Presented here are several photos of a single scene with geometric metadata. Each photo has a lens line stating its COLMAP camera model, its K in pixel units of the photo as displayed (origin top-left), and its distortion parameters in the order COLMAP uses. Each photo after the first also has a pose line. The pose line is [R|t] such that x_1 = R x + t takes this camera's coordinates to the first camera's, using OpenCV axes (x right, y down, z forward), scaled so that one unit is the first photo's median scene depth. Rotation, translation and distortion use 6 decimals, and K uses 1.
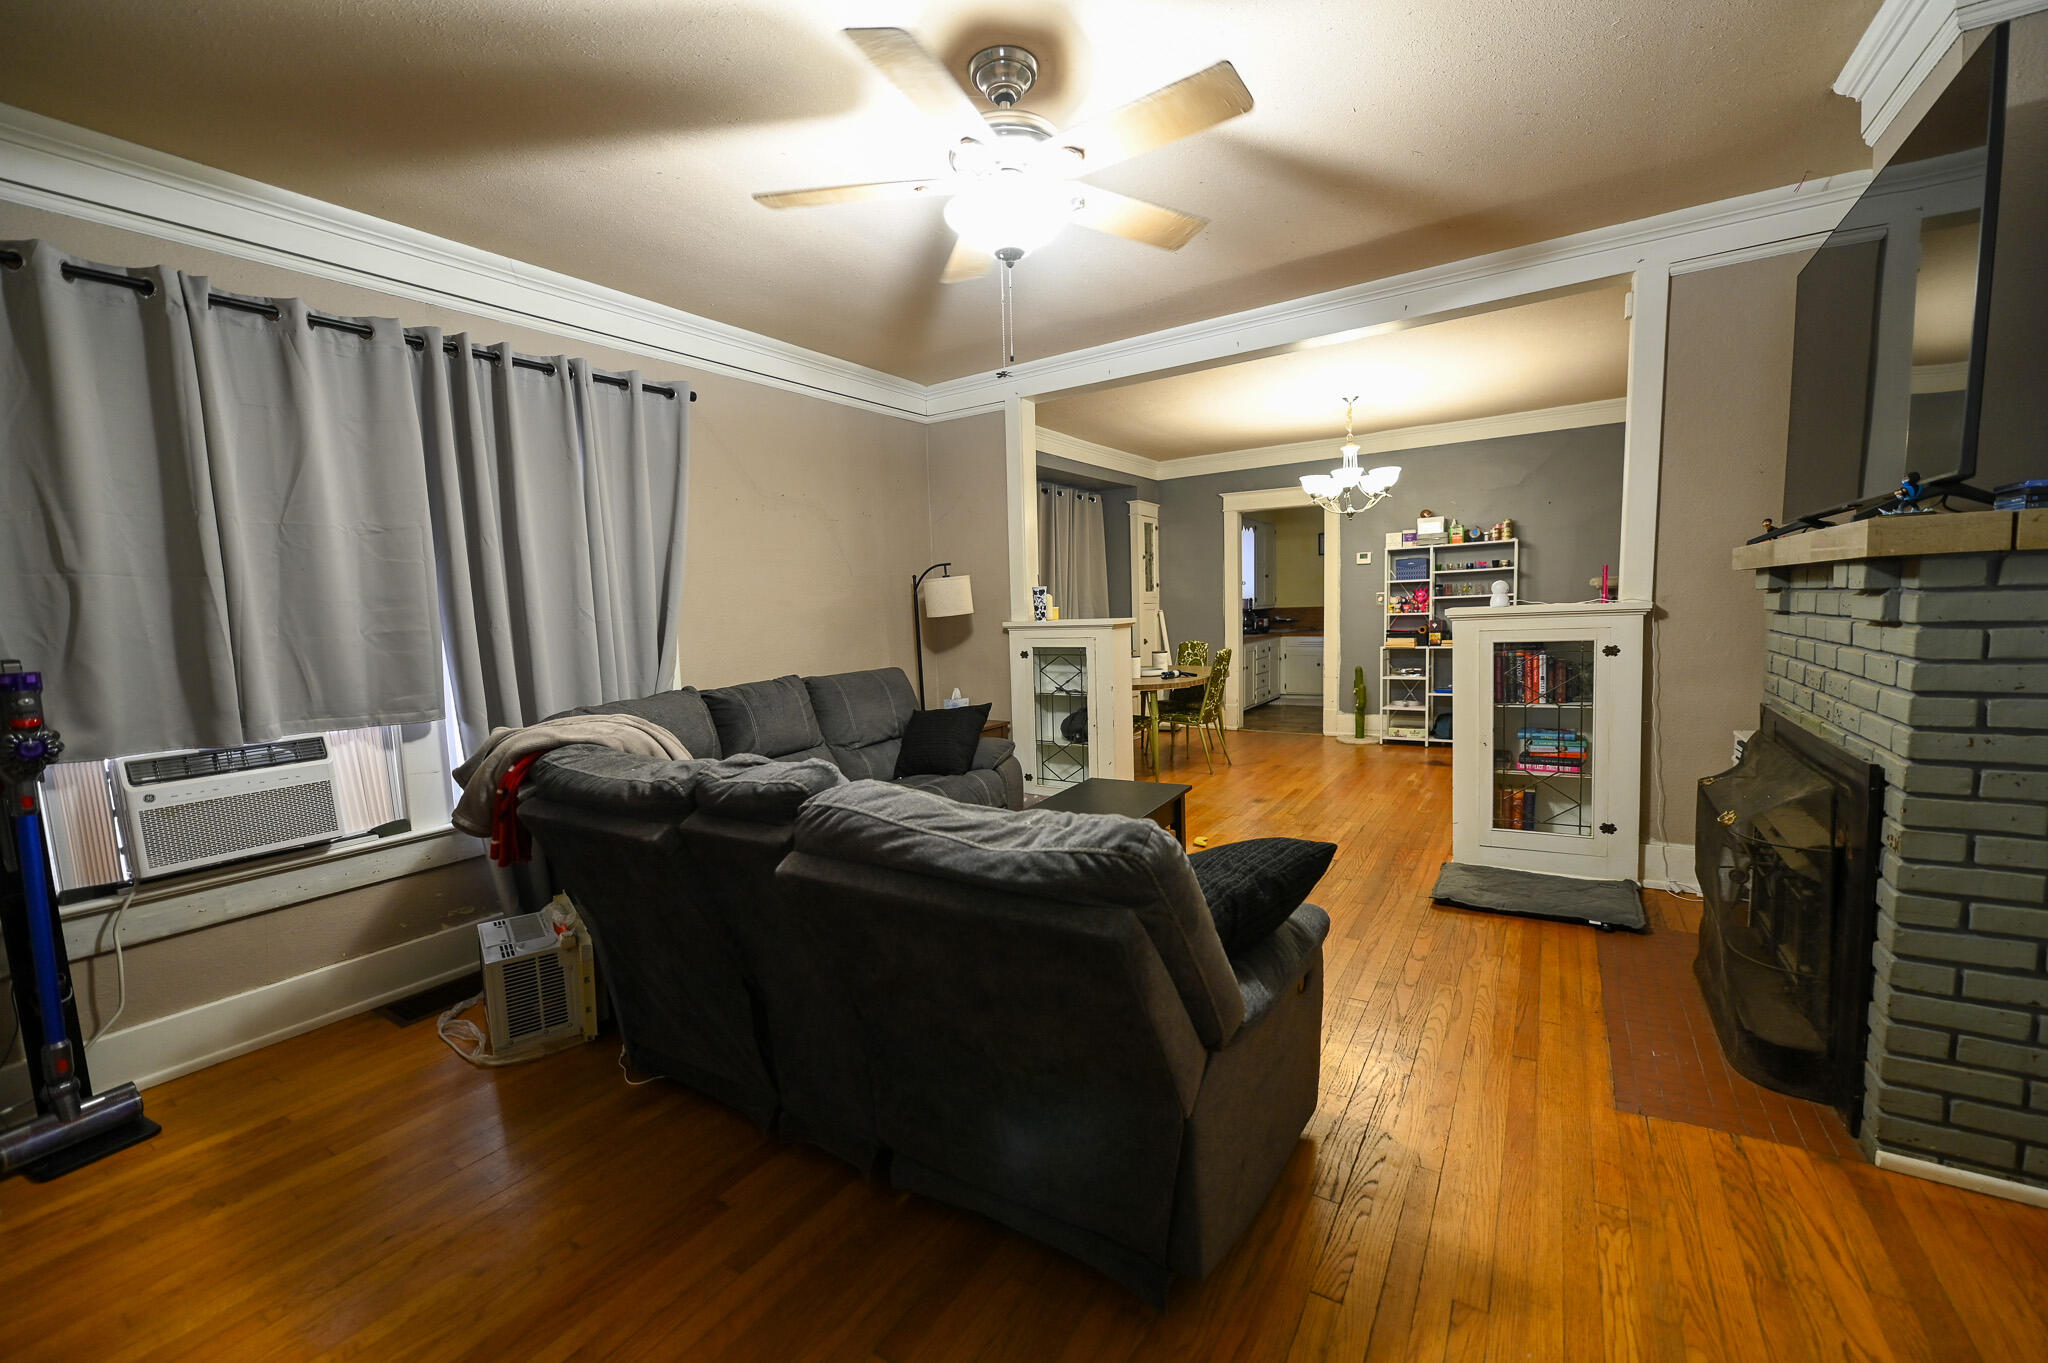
lens RADIAL K [[816.2, 0, 1035.2], [0, 816.2, 685.3], [0, 0, 1]] dist [-0.013773, -0.000171]
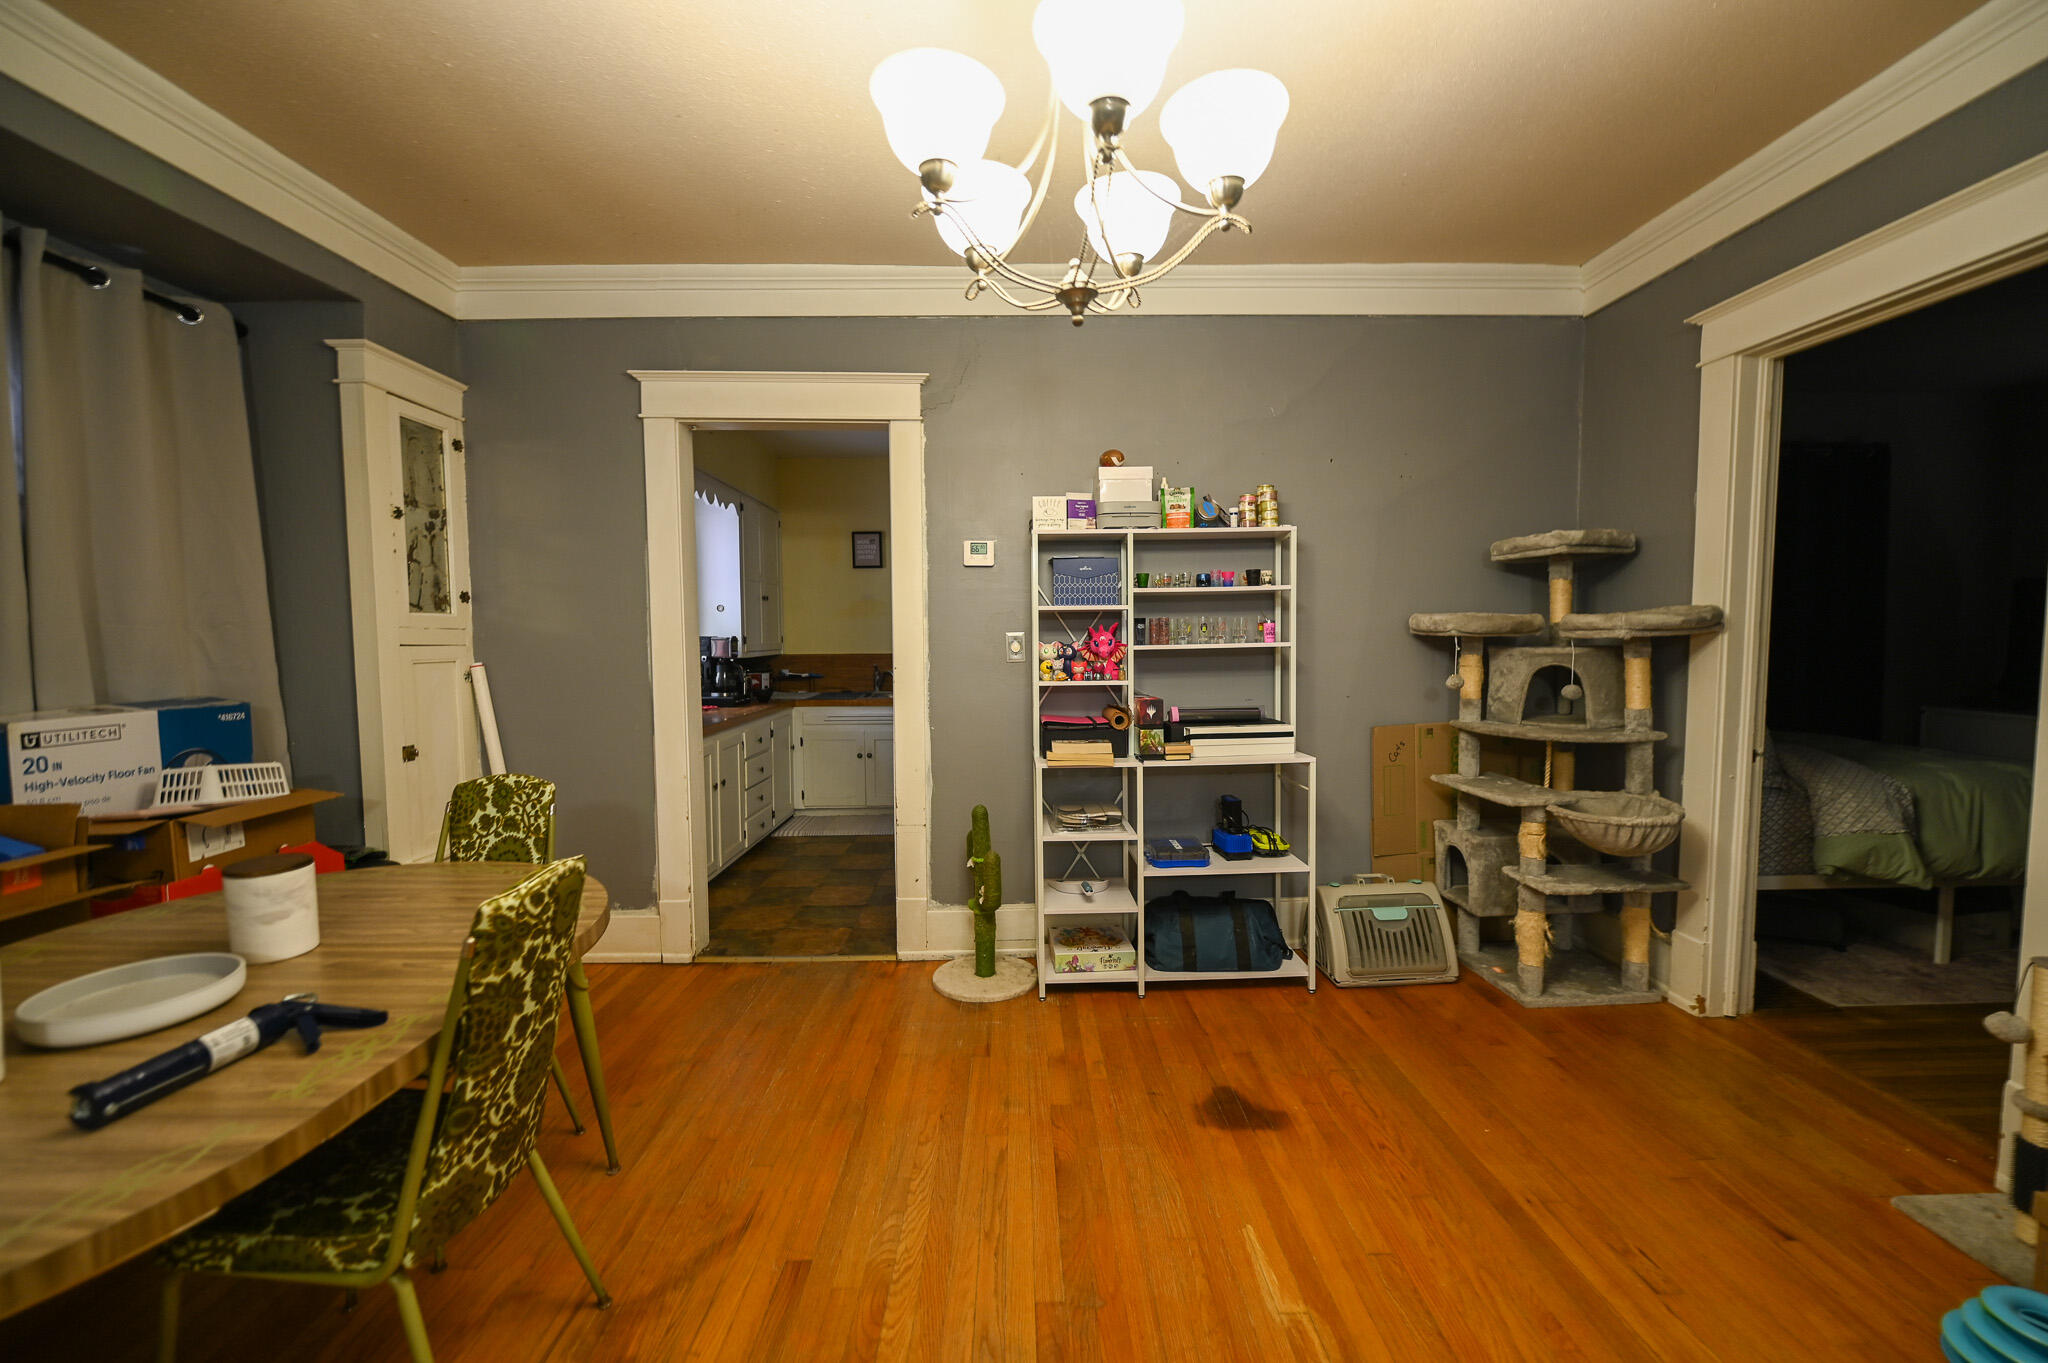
lens RADIAL K [[816.2, 0, 1035.2], [0, 816.2, 685.3], [0, 0, 1]] dist [-0.013773, -0.000171]
pose [[0.835520, -0.008610, 0.549392, 0.193704], [0.032926, 0.998865, -0.034420, -0.071366], [-0.548473, 0.046848, 0.834855, 0.642657]]
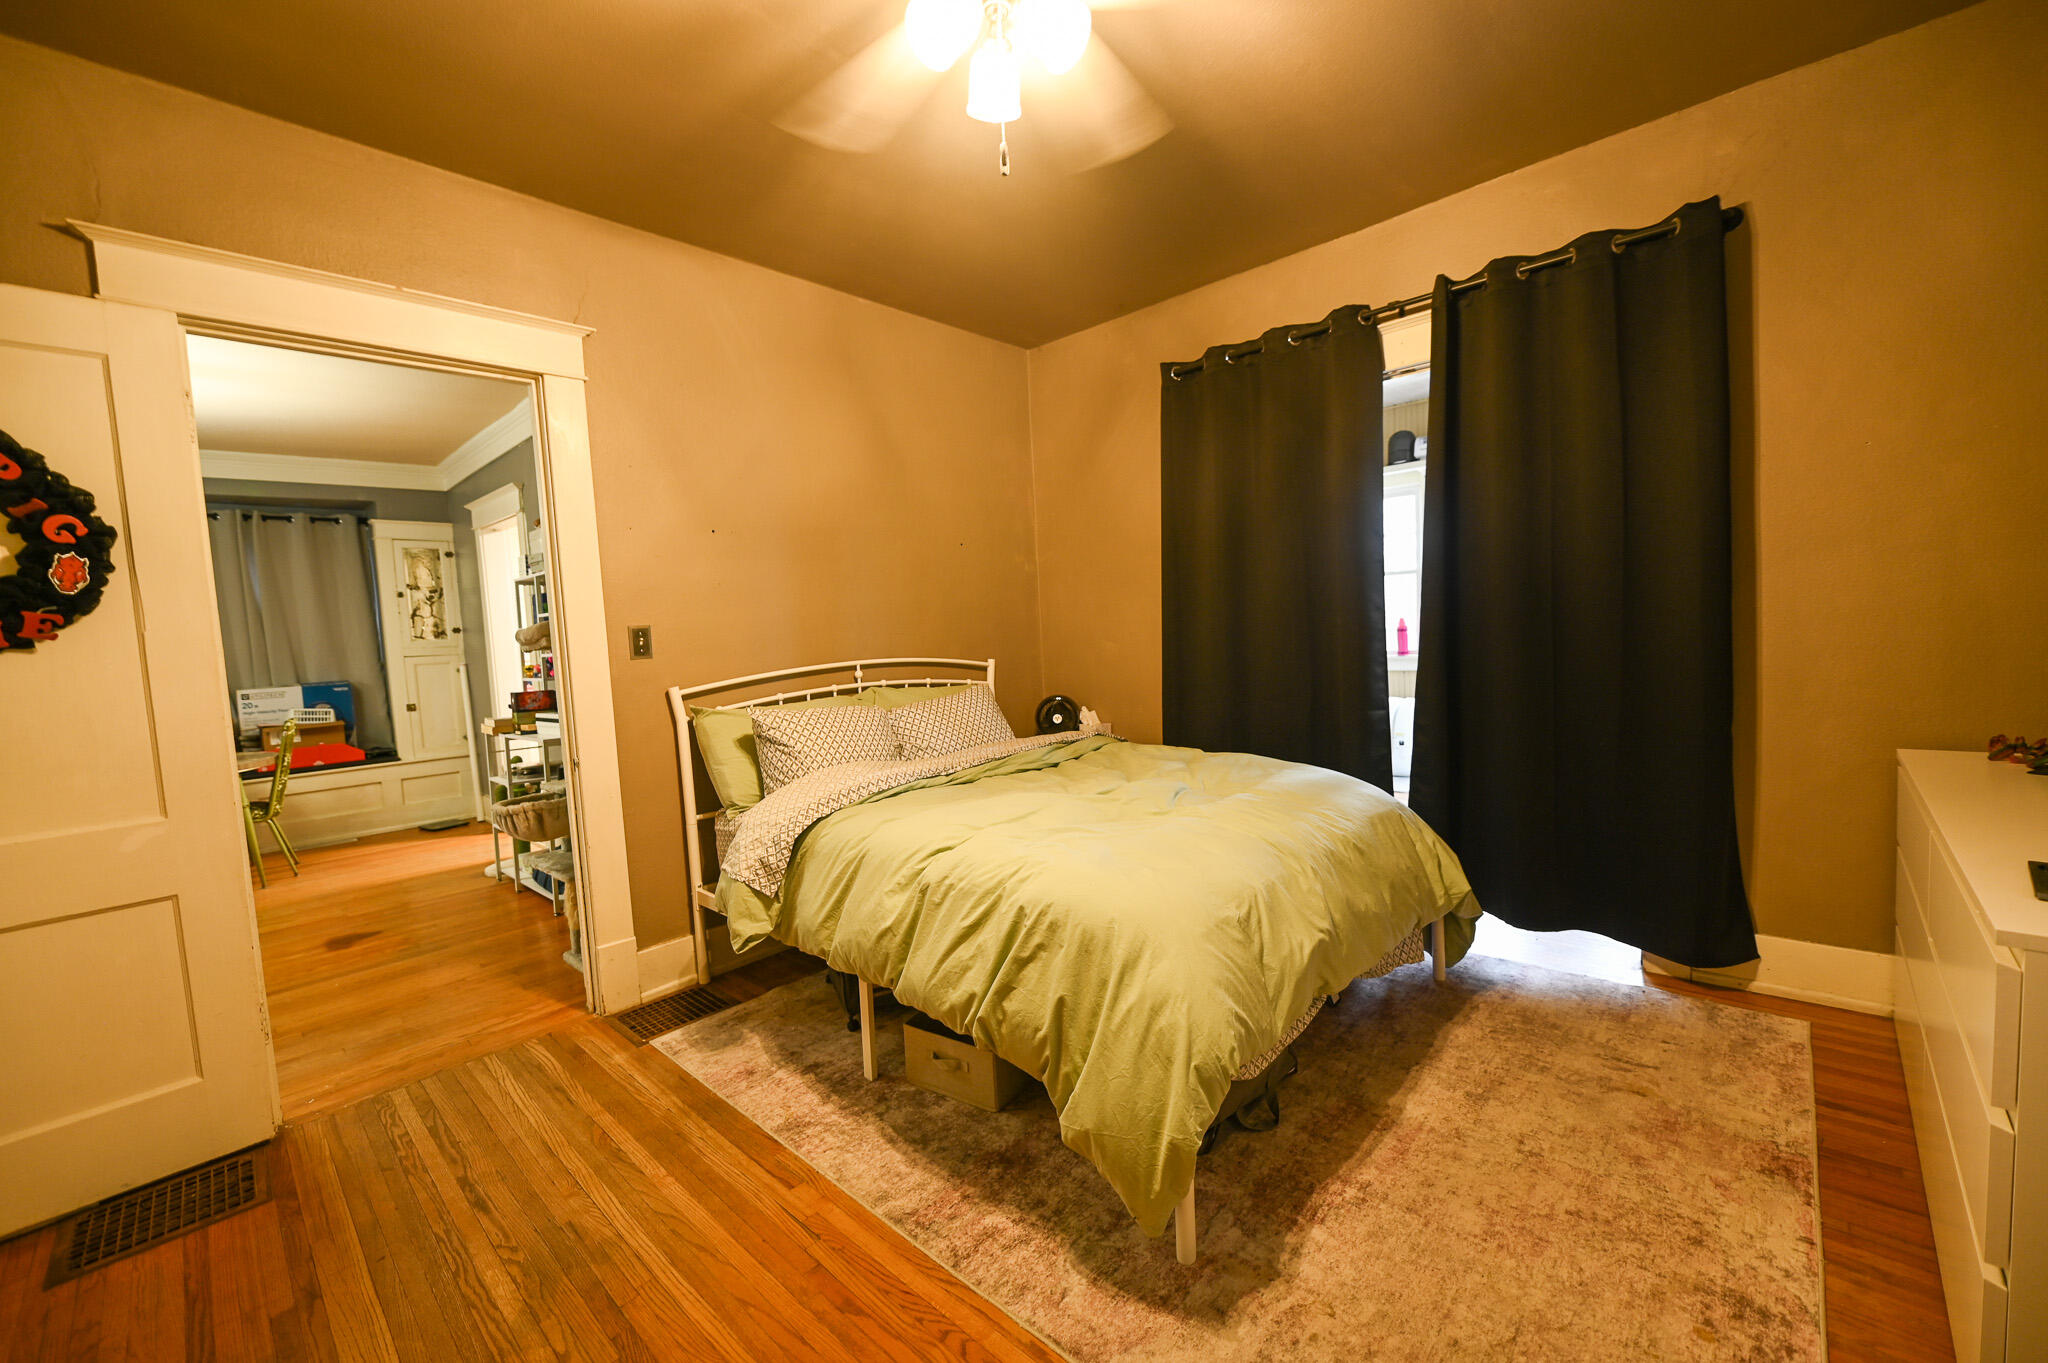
lens RADIAL K [[816.2, 0, 1035.2], [0, 816.2, 685.3], [0, 0, 1]] dist [-0.013773, -0.000171]
pose [[0.981470, -0.004878, -0.191554, 0.962584], [0.002868, 0.999938, -0.010770, -0.074041], [0.191595, 0.010021, 0.981423, 0.437376]]
